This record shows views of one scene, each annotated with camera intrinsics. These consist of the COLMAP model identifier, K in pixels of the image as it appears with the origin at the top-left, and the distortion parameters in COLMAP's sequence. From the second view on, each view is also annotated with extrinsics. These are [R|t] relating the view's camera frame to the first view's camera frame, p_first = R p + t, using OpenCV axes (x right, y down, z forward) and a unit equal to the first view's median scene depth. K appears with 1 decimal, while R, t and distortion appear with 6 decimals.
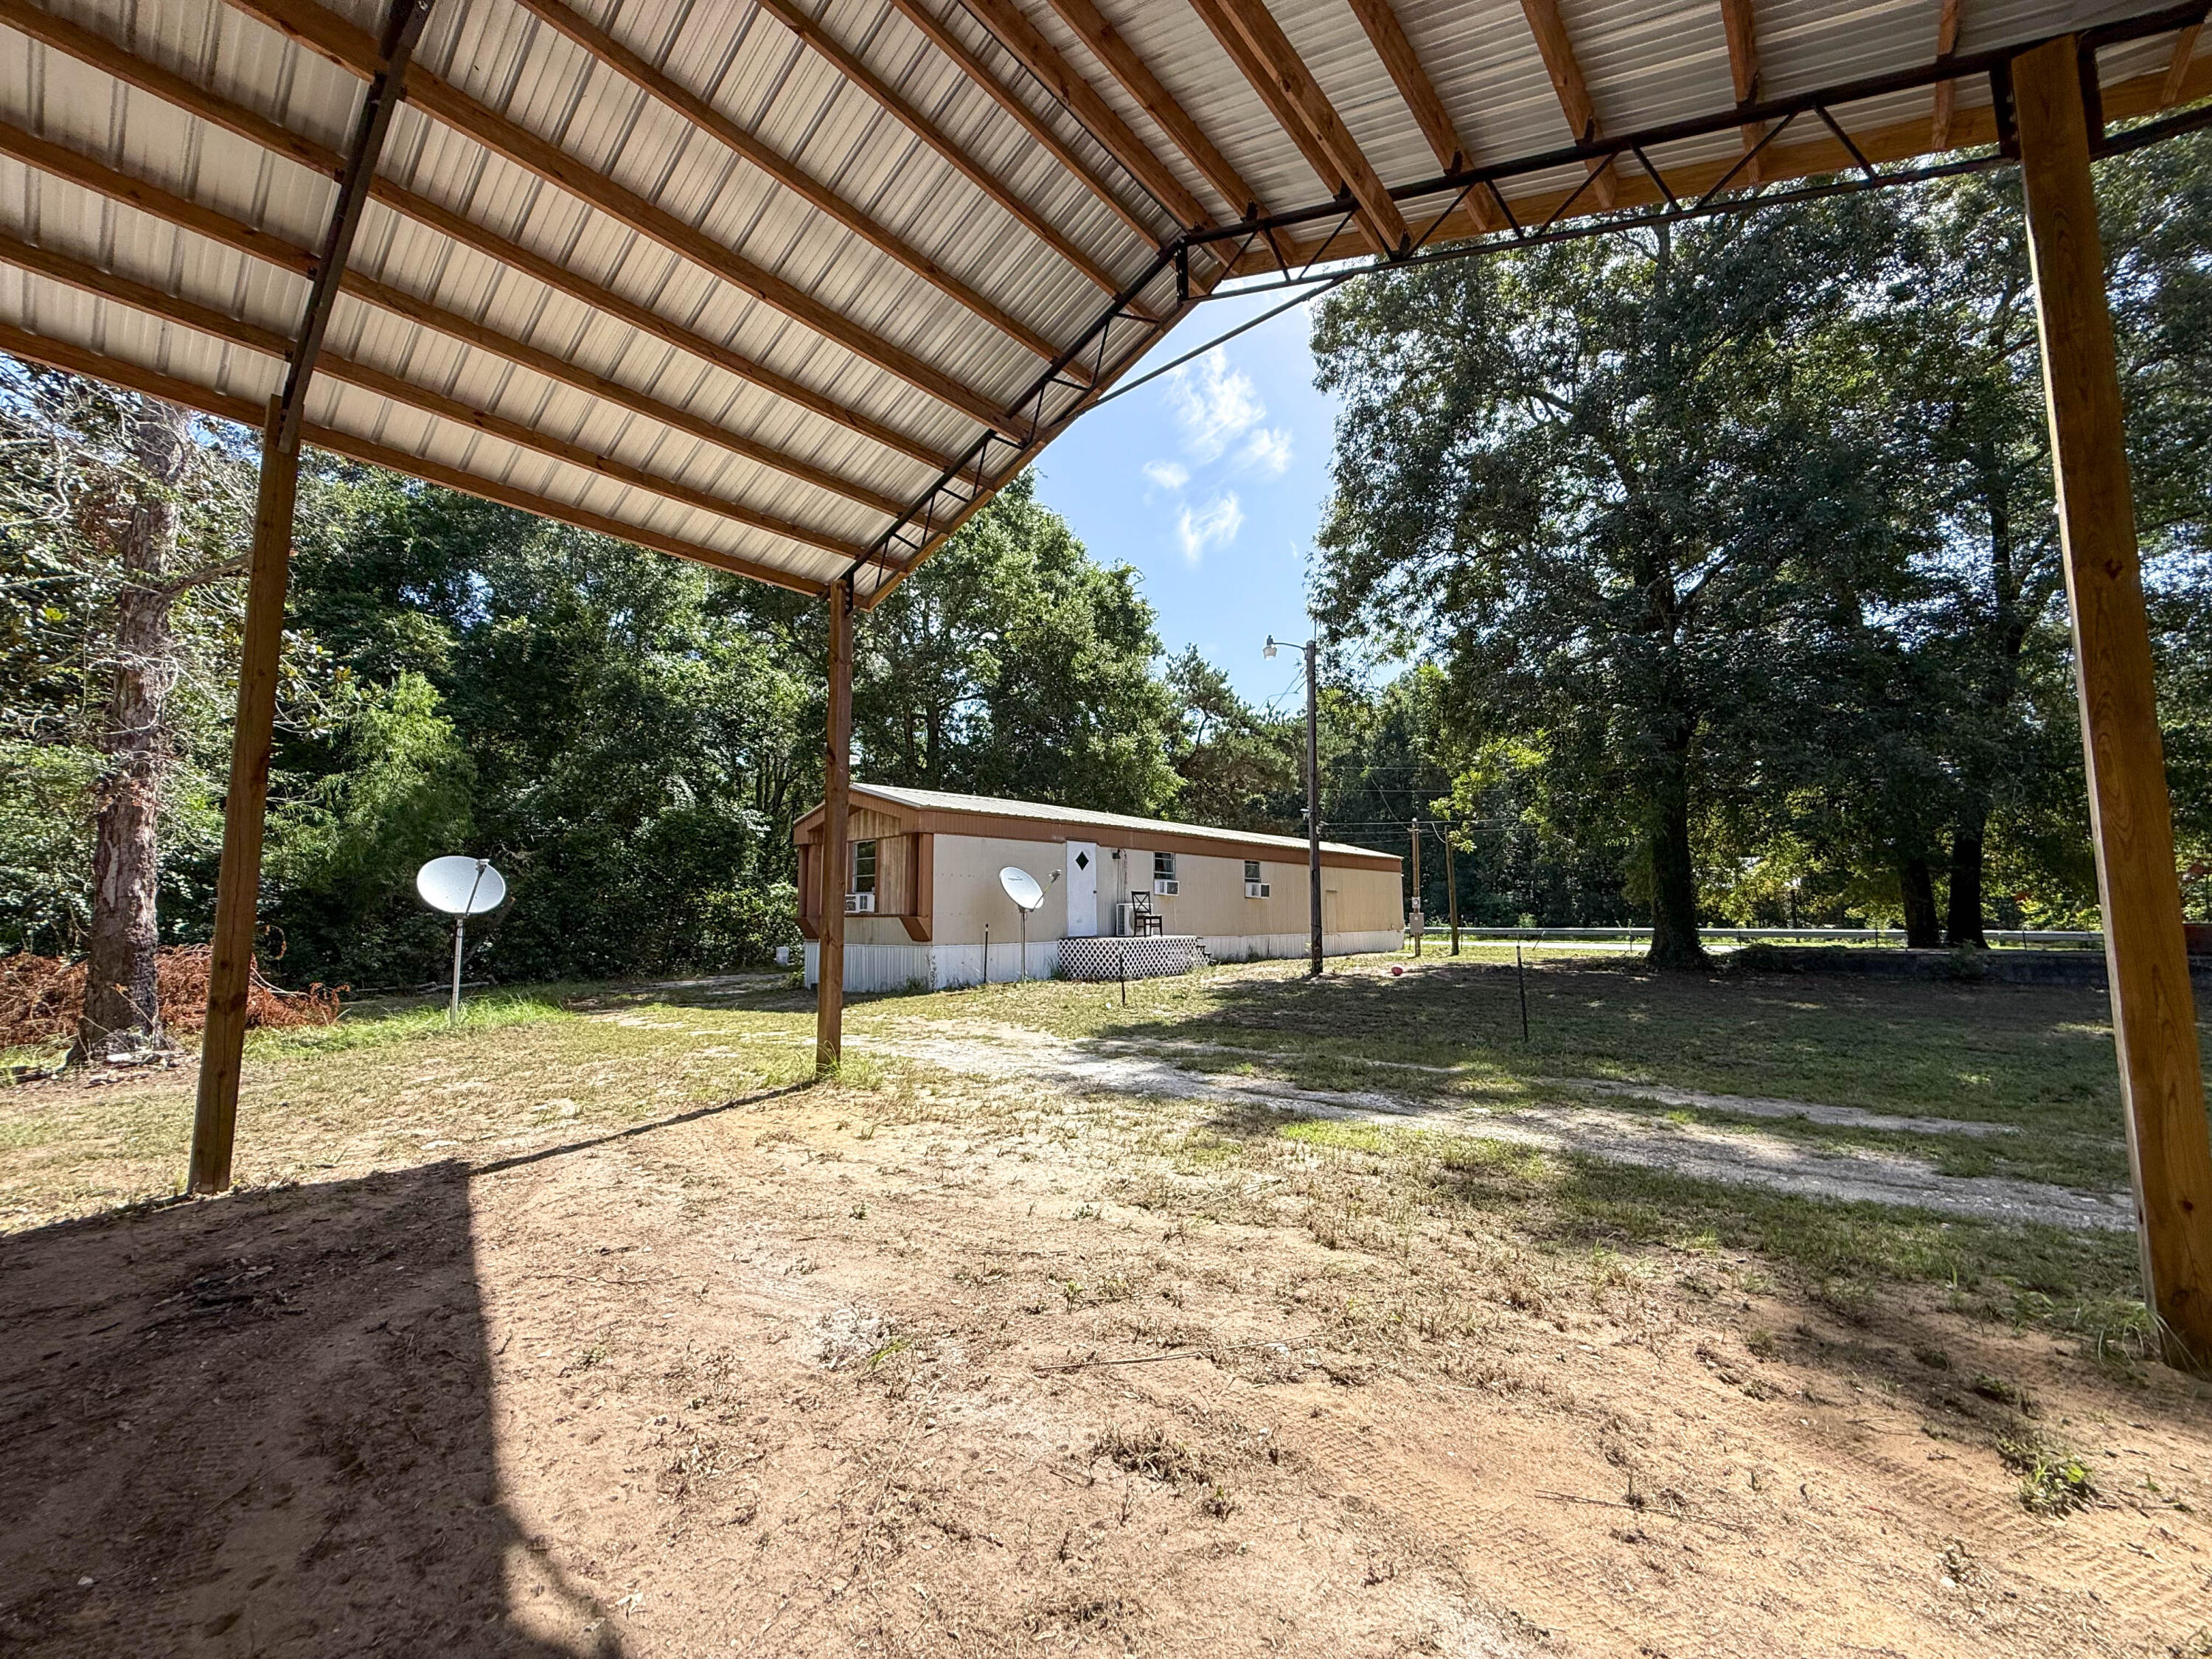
lens RADIAL K [[860.6, 0, 1078.4], [0, 860.6, 830.3], [0, 0, 1]] dist [-0.000009, -0.000008]
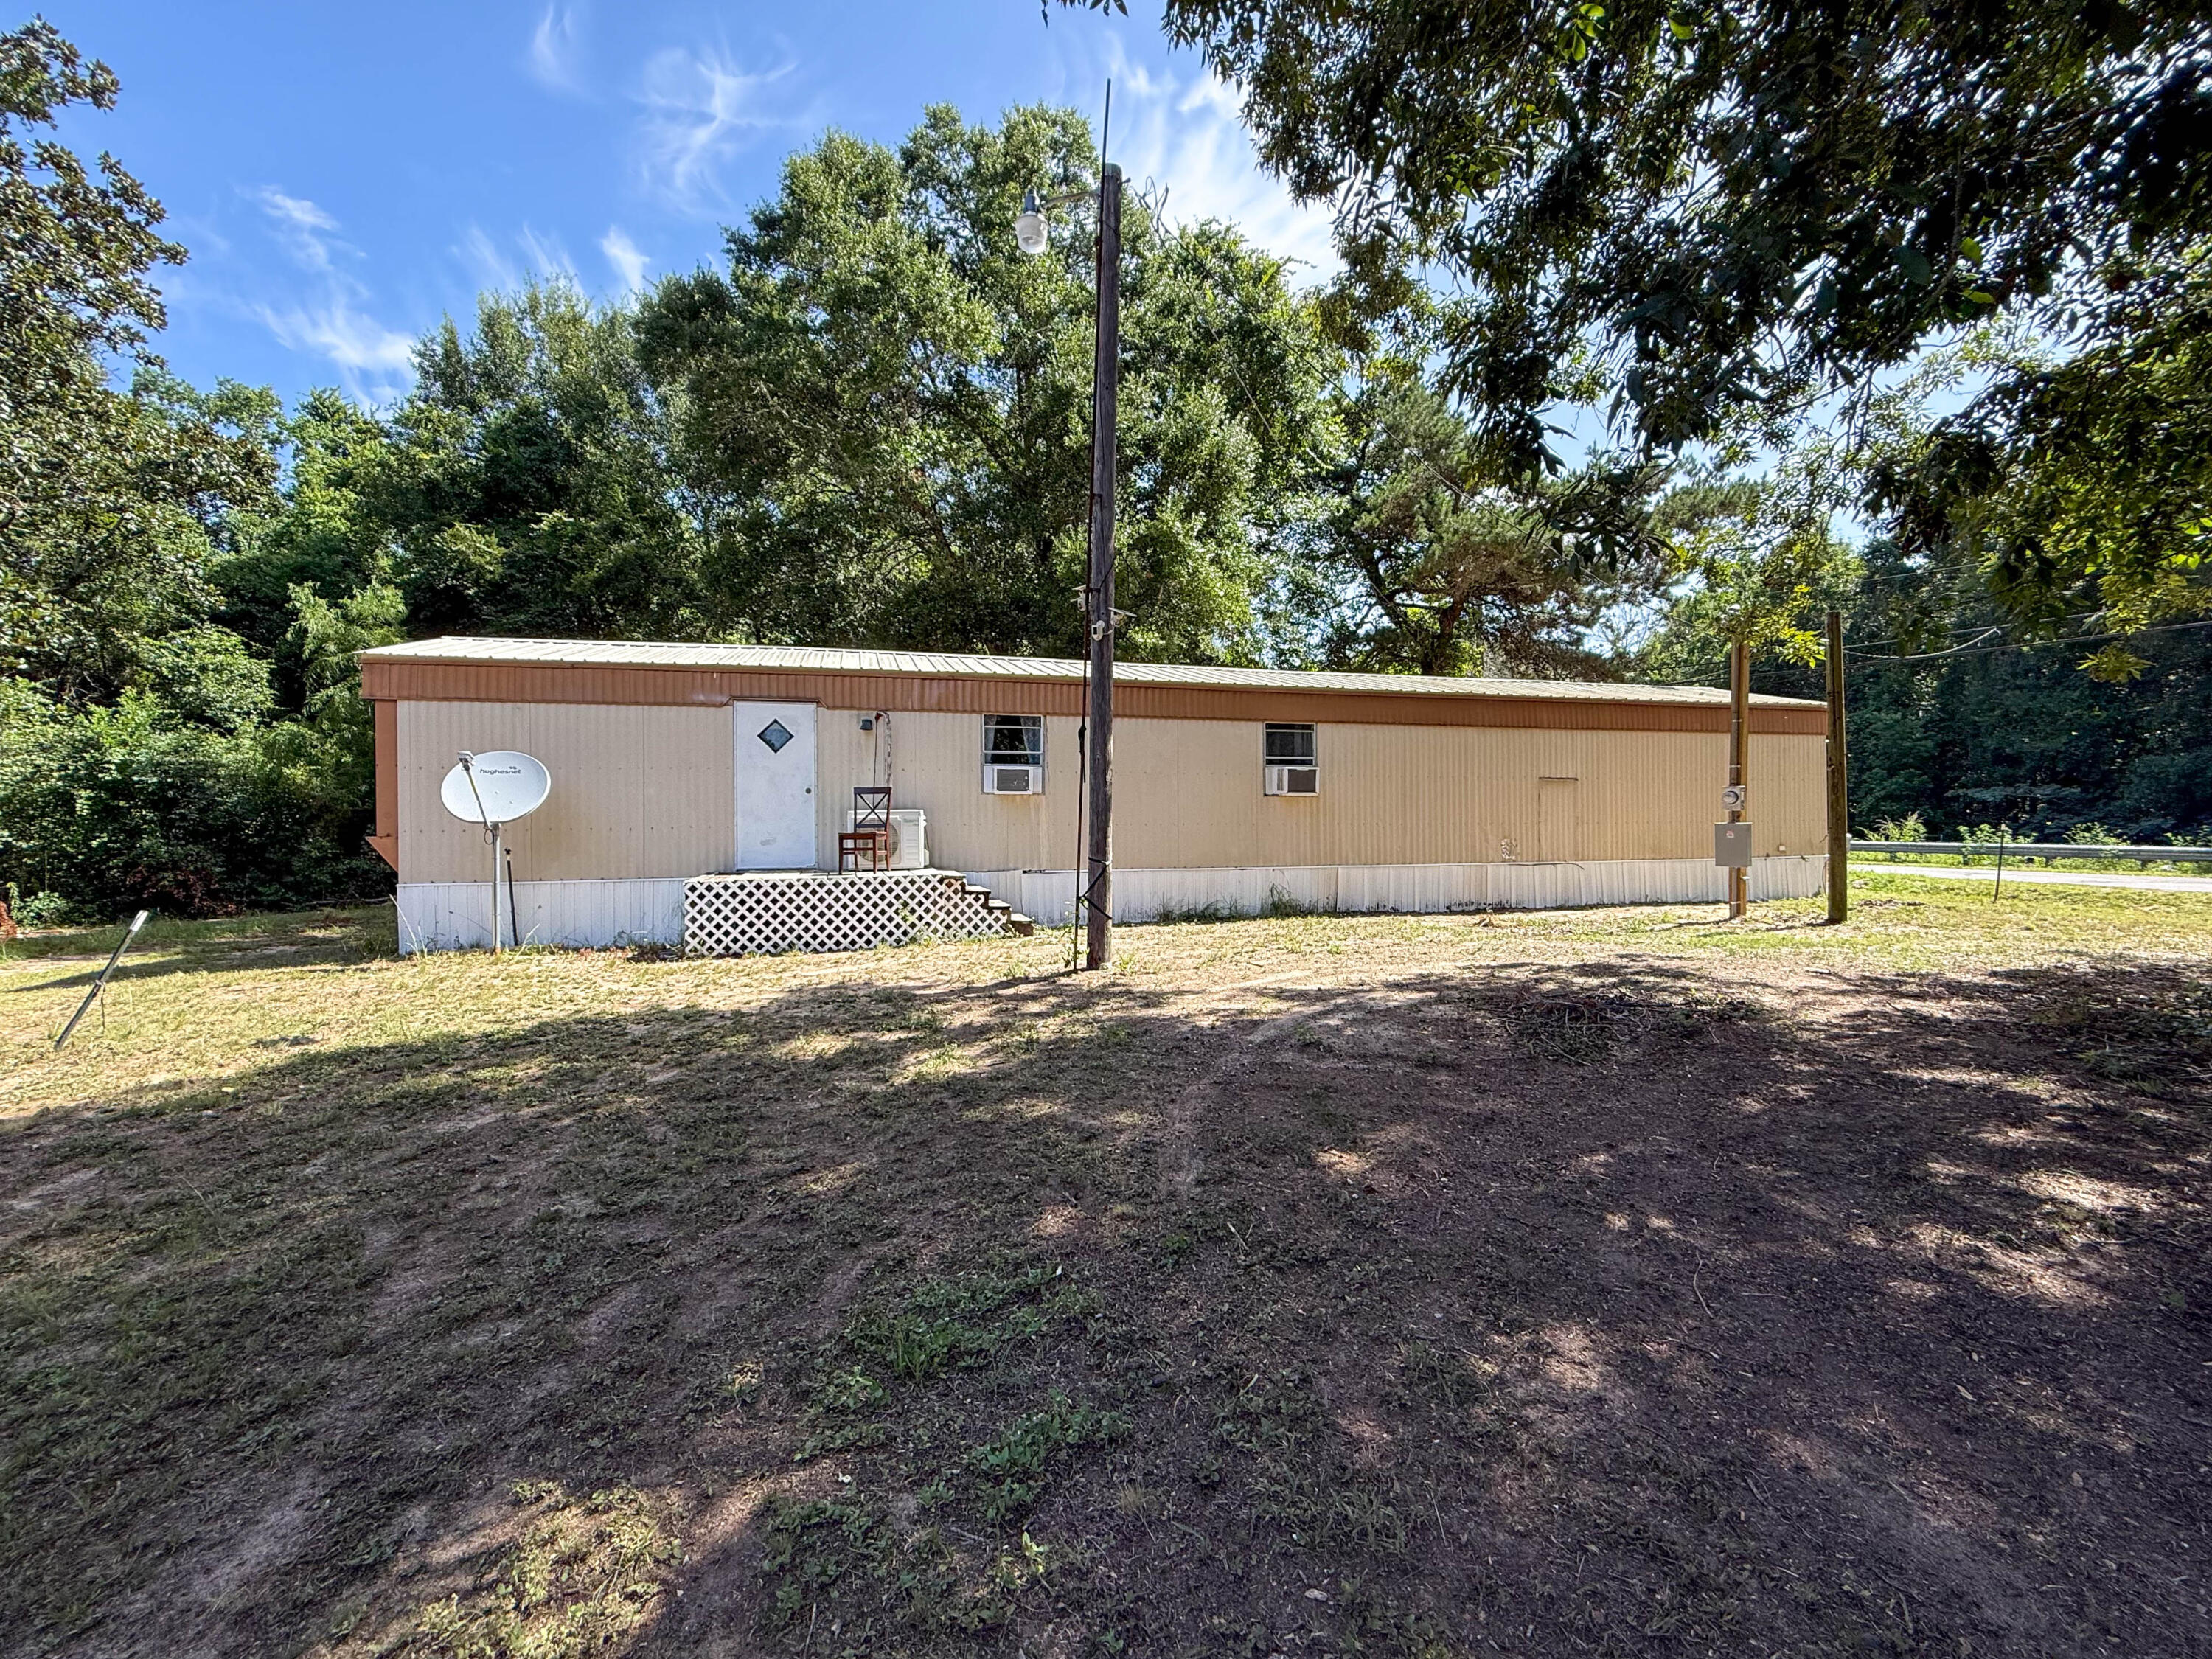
lens RADIAL K [[900.4, 0, 1100.0], [0, 900.4, 826.3], [0, 0, 1]] dist [0.000953, -0.000094]
pose [[0.848933, 0.000527, -0.528501, 0.397310], [0.055484, 0.994385, 0.090116, 0.042272], [0.525581, -0.105826, 0.844136, 0.485916]]
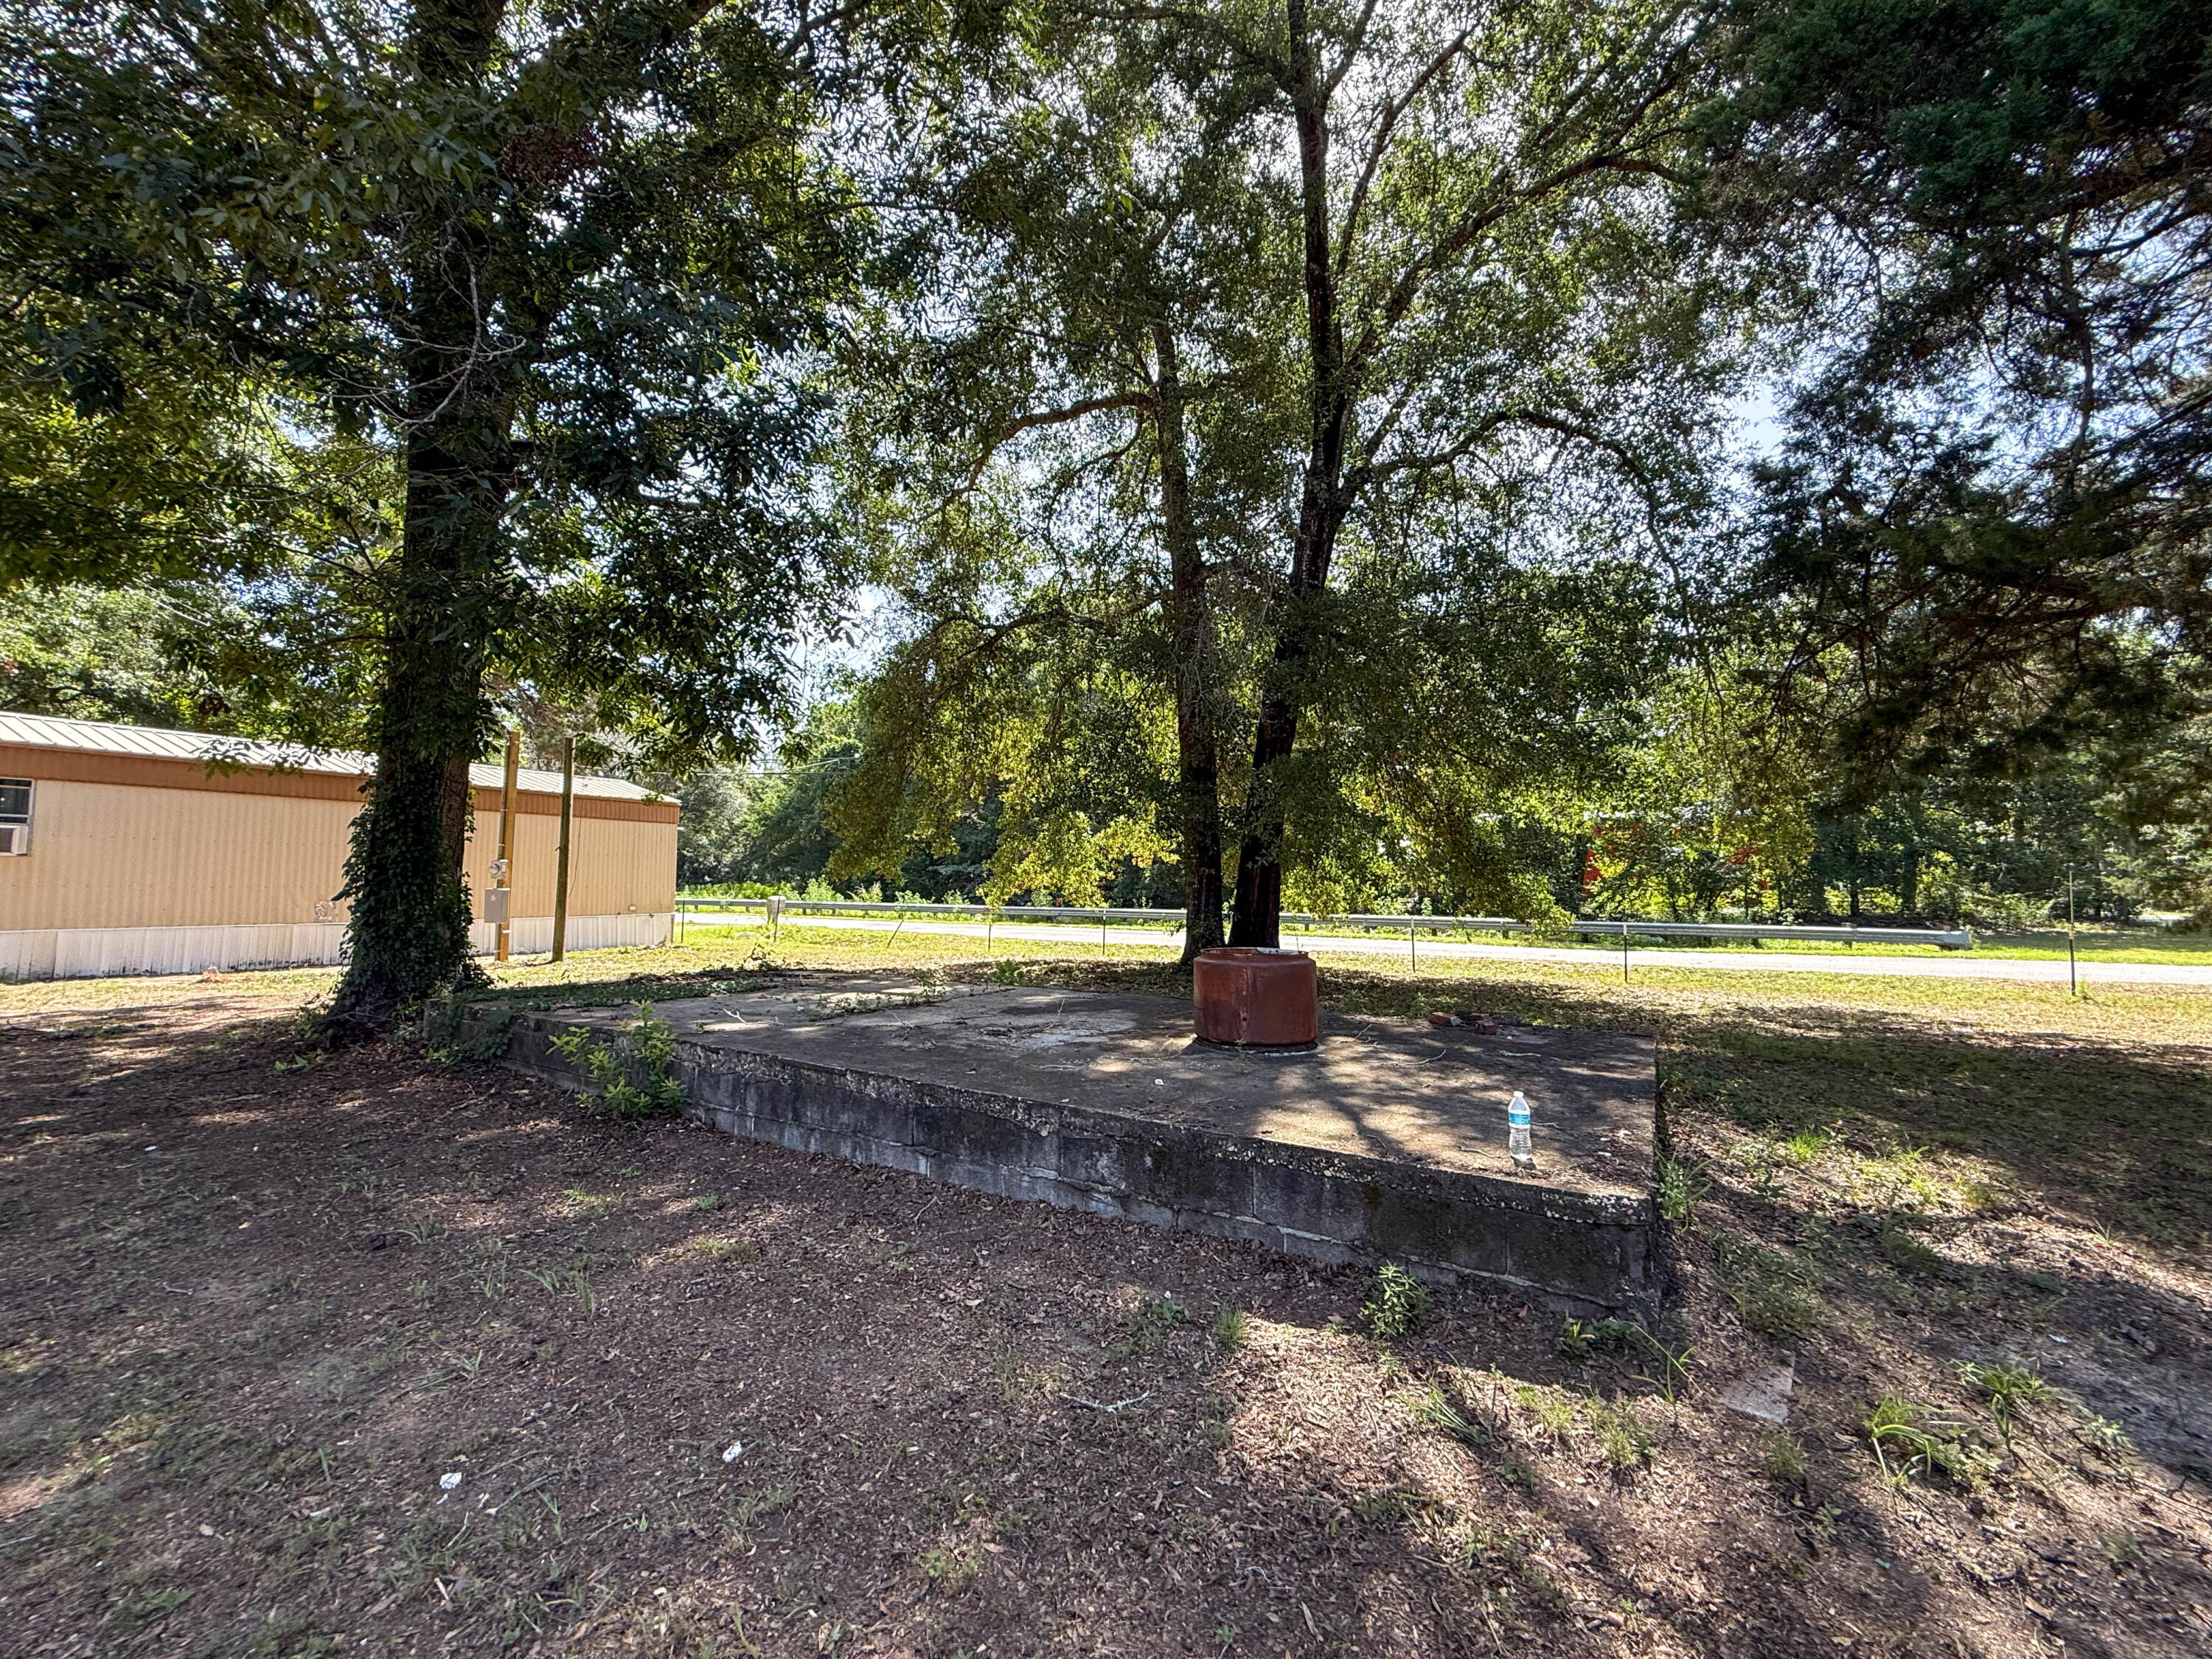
lens RADIAL K [[881.5, 0, 1101.0], [0, 881.5, 826.0], [0, 0, 1]] dist [0.001094, 0.000004]
pose [[0.972265, 0.027262, 0.232287, 0.706248], [-0.034834, 0.998985, 0.028559, 0.026949], [-0.231273, -0.035859, 0.972228, 0.380378]]
